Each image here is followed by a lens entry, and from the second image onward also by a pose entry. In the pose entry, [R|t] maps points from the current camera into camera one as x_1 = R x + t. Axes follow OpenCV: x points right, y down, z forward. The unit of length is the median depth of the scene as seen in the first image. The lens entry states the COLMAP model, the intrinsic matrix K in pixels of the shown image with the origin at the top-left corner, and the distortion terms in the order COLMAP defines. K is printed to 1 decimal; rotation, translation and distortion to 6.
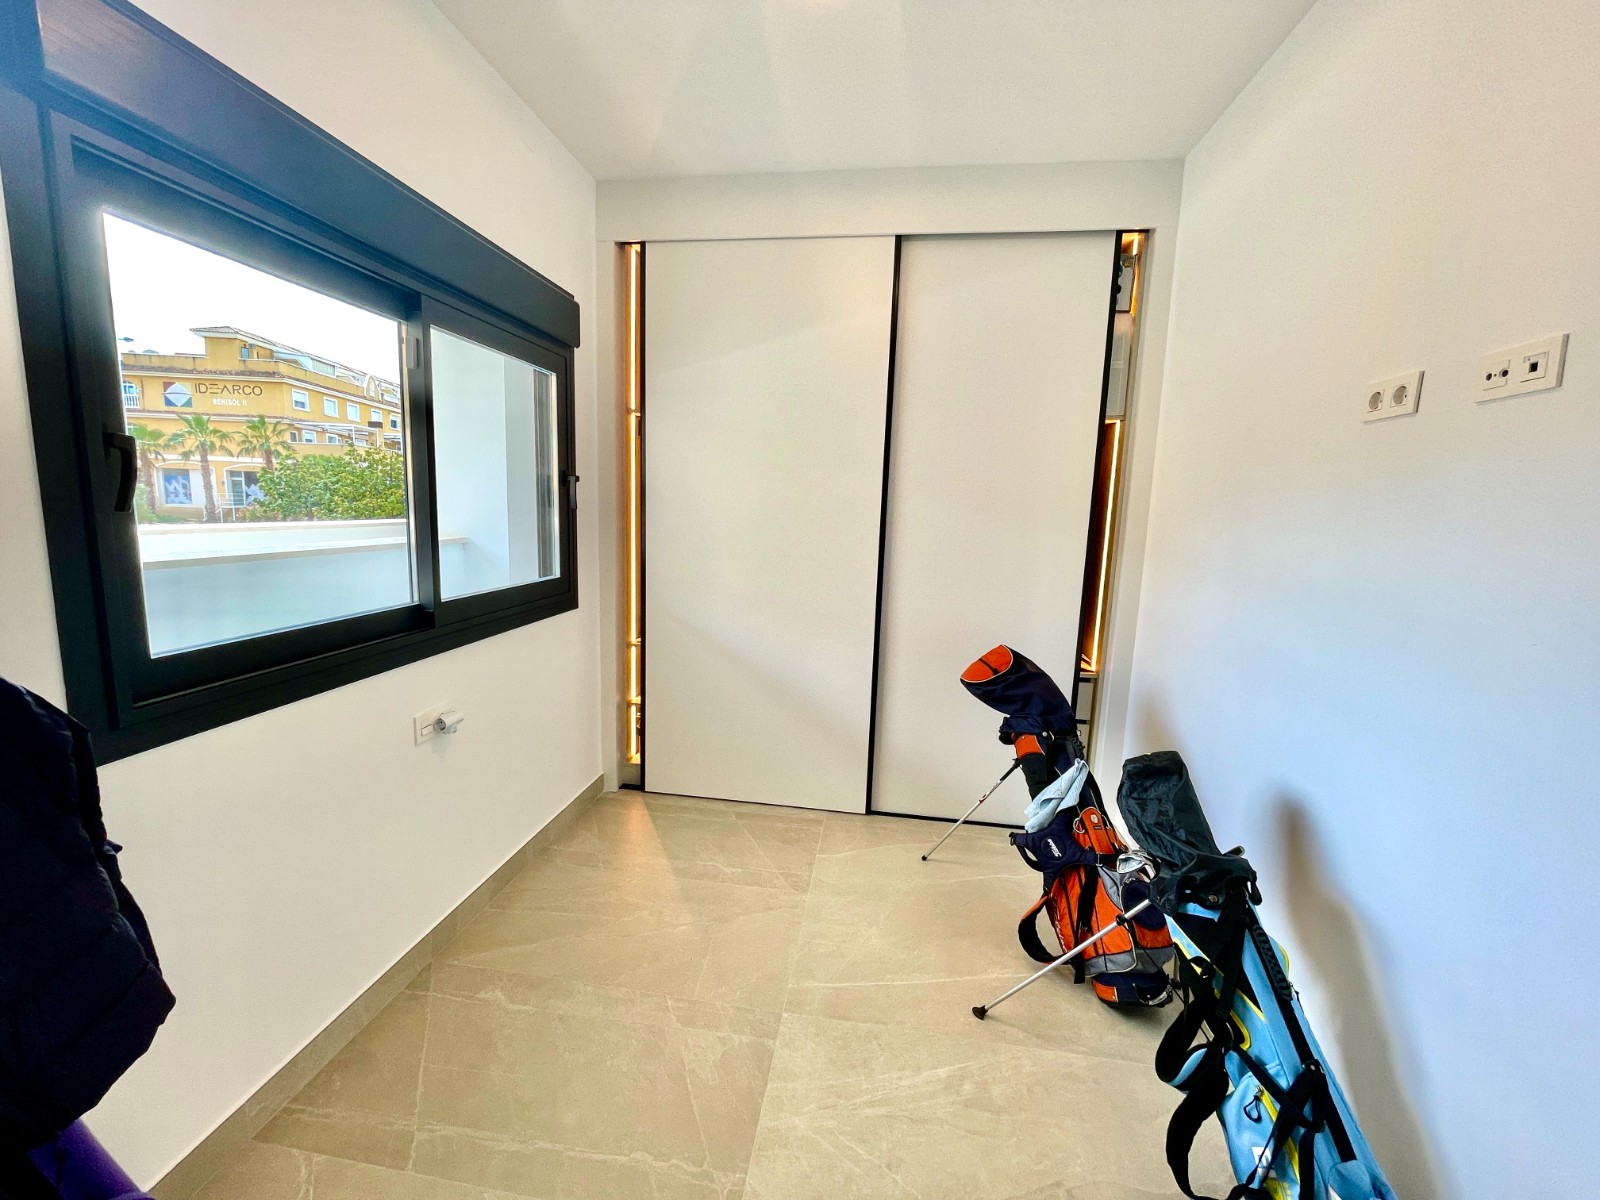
lens RADIAL K [[629.4, 0, 800.0], [0, 629.4, 600.0], [0, 0, 1]] dist [-0.028336, 0.000144]
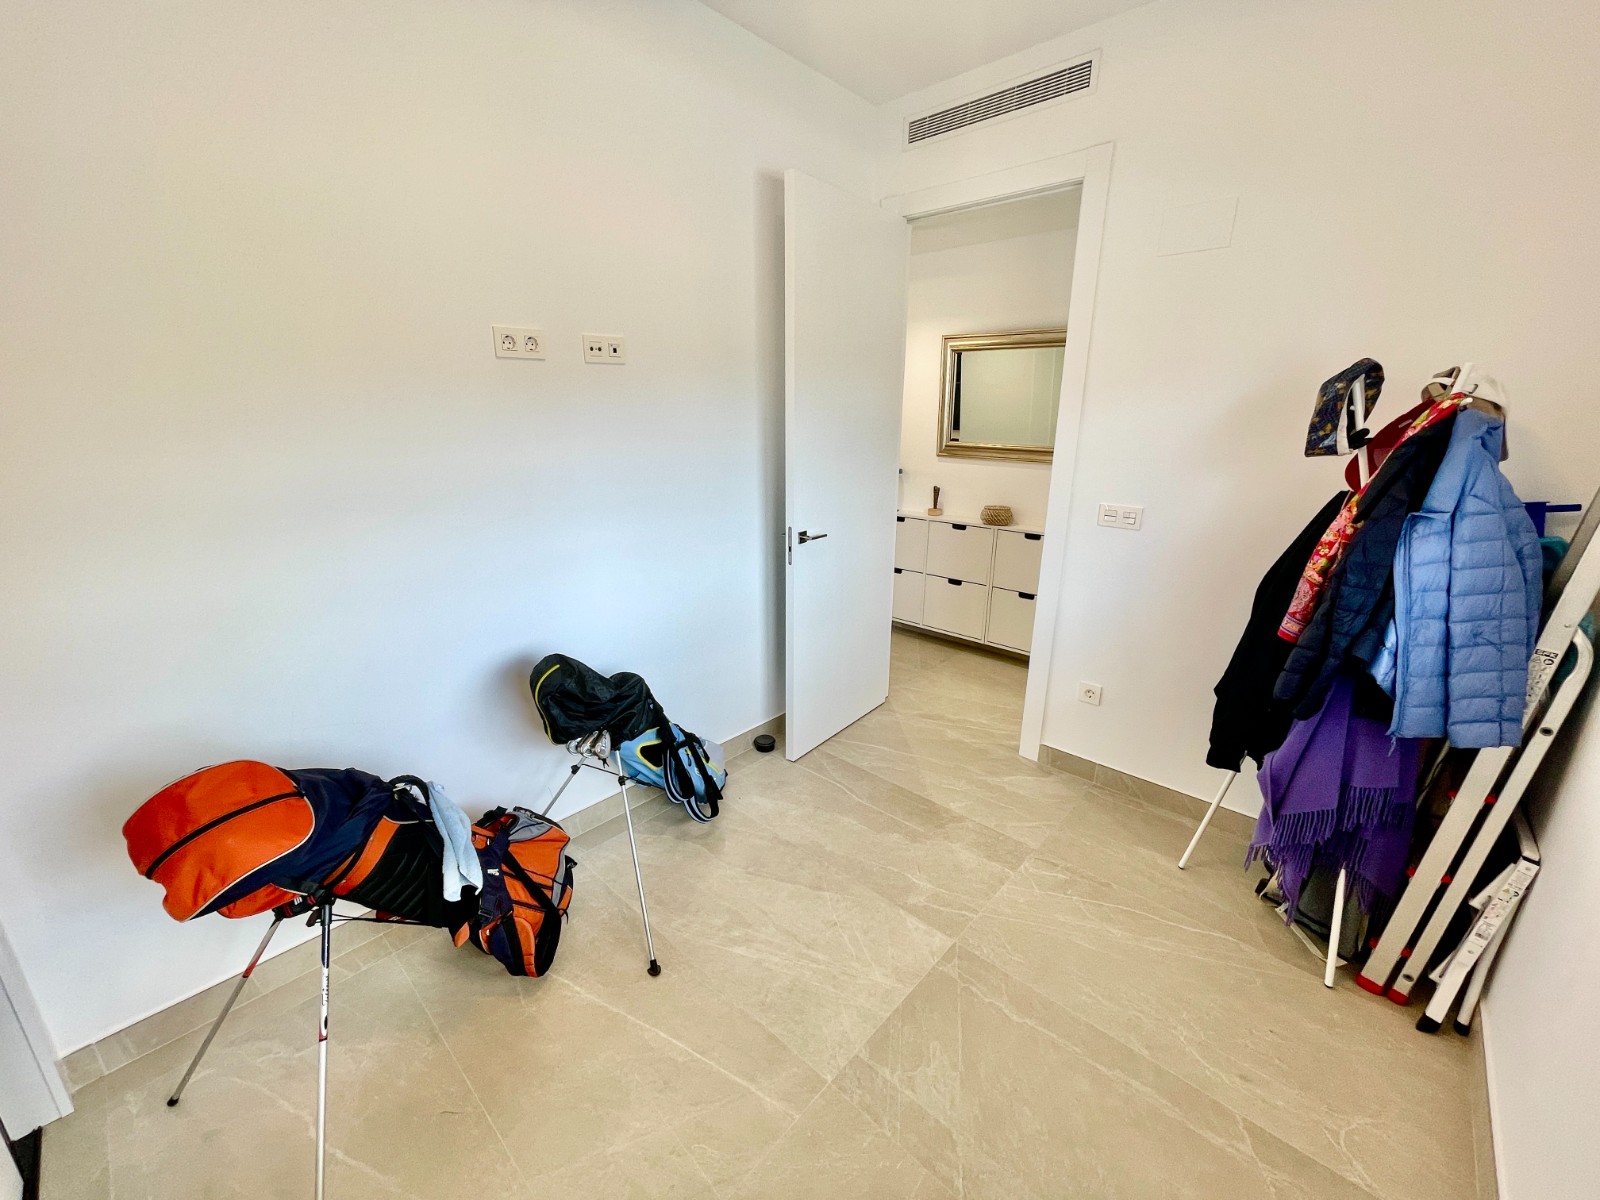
lens RADIAL K [[643.2, 0, 792.2], [0, 643.2, 595.3], [0, 0, 1]] dist [-0.002587, -0.000194]
pose [[-0.816127, -0.198083, 0.542863, -0.363436], [0.046906, 0.913609, 0.403879, -0.307979], [-0.575966, 0.355080, -0.736330, 1.611511]]
